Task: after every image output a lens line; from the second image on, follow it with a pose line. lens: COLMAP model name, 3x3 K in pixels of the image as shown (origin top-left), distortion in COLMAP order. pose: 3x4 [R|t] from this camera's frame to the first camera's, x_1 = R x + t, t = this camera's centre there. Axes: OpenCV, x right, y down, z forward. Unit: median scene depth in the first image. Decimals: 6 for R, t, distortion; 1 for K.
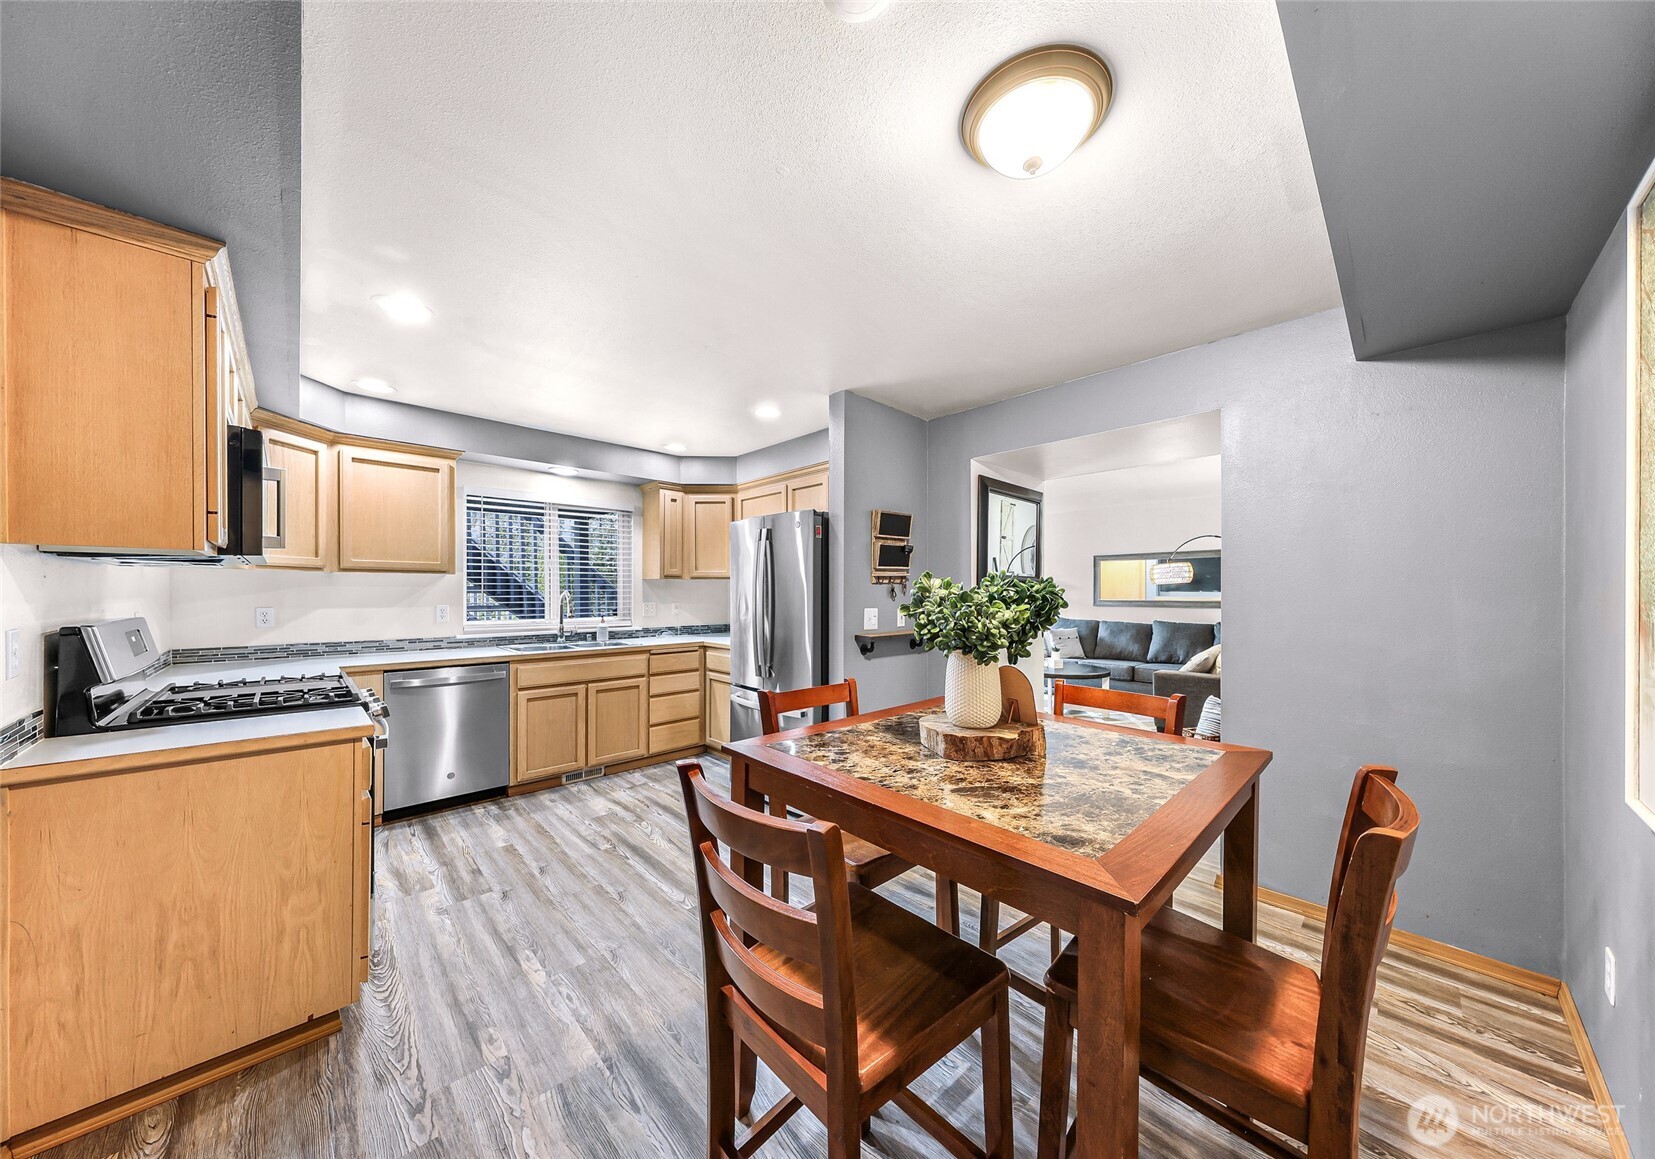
lens RADIAL K [[554.7, 0, 840.9], [0, 554.7, 599.0], [0, 0, 1]] dist [-0.000235, -0.000150]
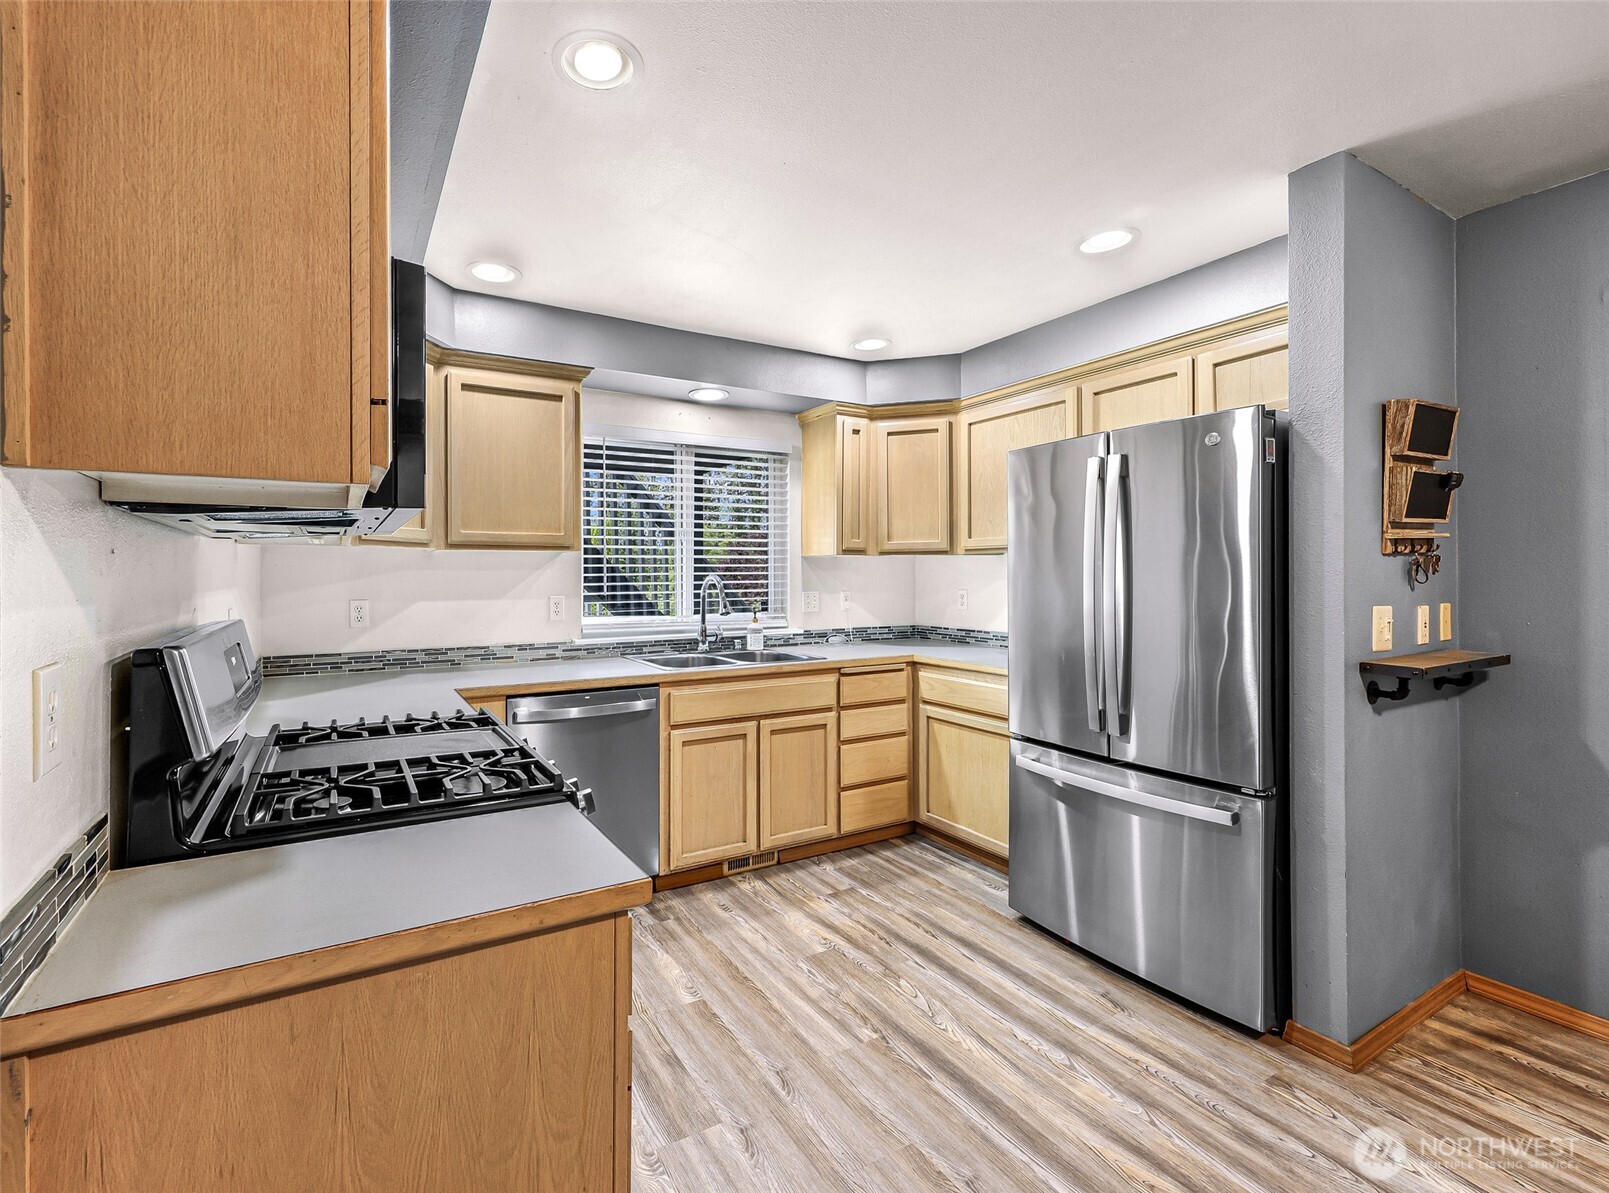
lens RADIAL K [[706.9, 0, 704.8], [0, 706.9, 580.7], [0, 0, 1]] dist [-0.001798, 0.000626]
pose [[0.955564, -0.003769, -0.294759, -0.314064], [0.002390, 0.999984, -0.005036, -0.003442], [0.294773, 0.004108, 0.955558, 0.234619]]
